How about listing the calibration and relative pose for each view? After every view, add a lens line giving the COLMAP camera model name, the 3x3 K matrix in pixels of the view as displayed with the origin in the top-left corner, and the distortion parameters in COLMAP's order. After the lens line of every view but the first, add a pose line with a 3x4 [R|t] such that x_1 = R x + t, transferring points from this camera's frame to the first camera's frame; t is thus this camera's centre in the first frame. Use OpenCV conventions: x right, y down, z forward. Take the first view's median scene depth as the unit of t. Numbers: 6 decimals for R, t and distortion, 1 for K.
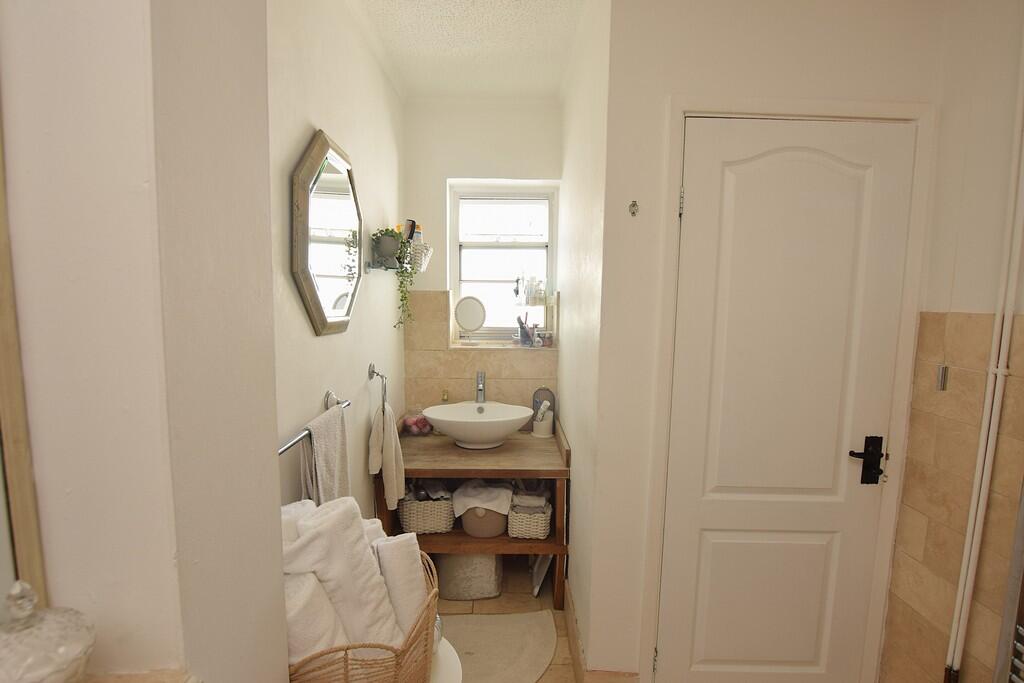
lens RADIAL K [[504.9, 0, 511.8], [0, 504.9, 343.8], [0, 0, 1]] dist [-0.023538, 0.000258]
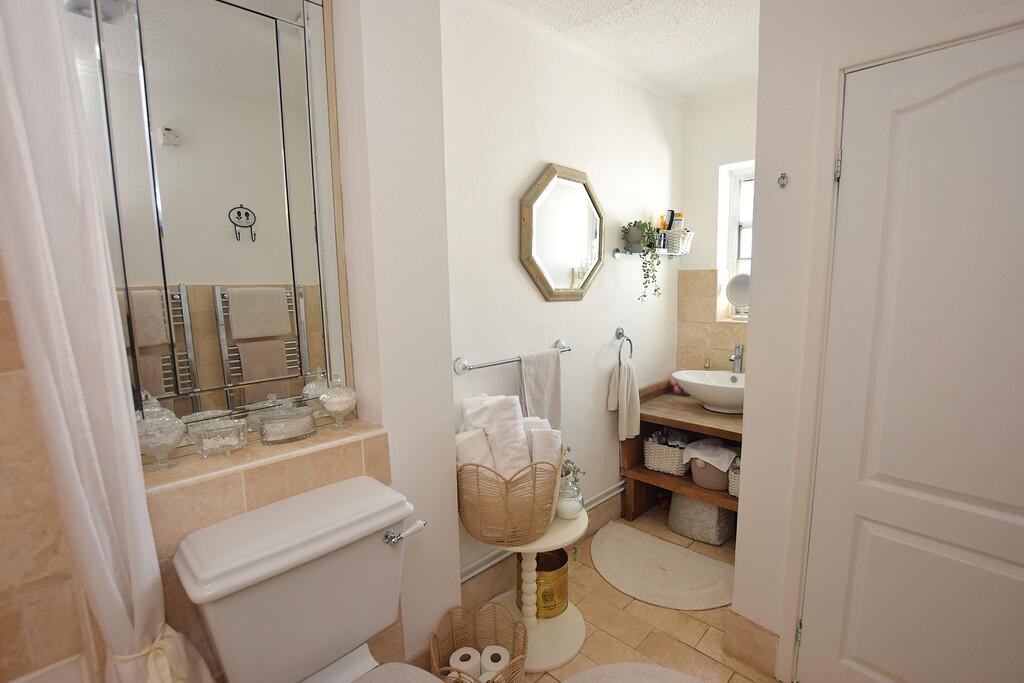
lens RADIAL K [[473.2, 0, 511.0], [0, 473.2, 342.7], [0, 0, 1]] dist [-0.018898, -0.000179]
pose [[0.691588, 0.072764, -0.718618, 0.382033], [-0.046655, 0.997335, 0.056085, 0.022167], [0.720784, -0.005260, 0.693140, -0.044329]]
